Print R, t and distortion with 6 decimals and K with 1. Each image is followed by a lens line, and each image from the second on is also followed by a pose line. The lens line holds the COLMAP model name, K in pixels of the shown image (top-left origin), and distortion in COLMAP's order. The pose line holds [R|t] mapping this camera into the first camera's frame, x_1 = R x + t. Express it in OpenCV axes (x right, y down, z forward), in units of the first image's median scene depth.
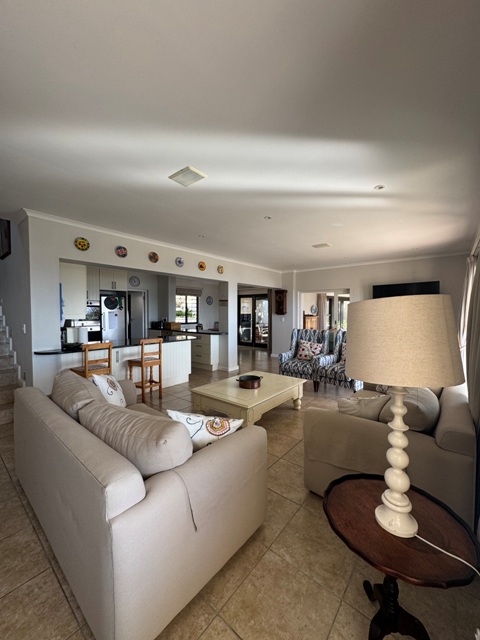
lens RADIAL K [[256.1, 0, 239.9], [0, 256.1, 321.9], [0, 0, 1]] dist [-0.001979, 0.000034]
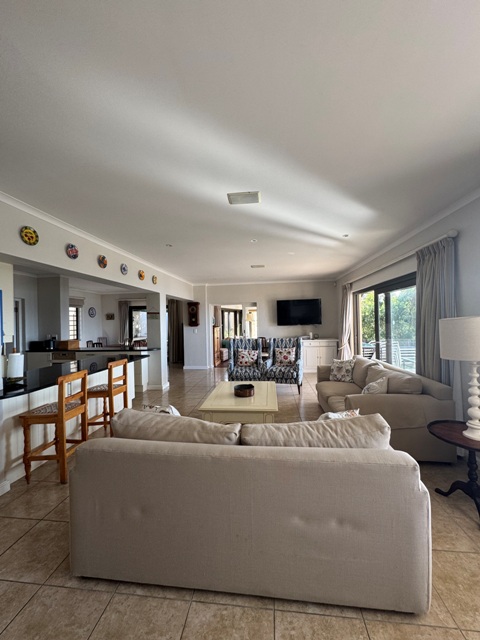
lens RADIAL K [[256.1, 0, 242.2], [0, 256.1, 321.3], [0, 0, 1]] dist [-0.001979, 0.000034]
pose [[0.837566, -0.021517, 0.545912, -0.303523], [0.044935, 0.998552, -0.029585, -0.012132], [-0.544485, 0.049310, 0.837320, 0.056908]]
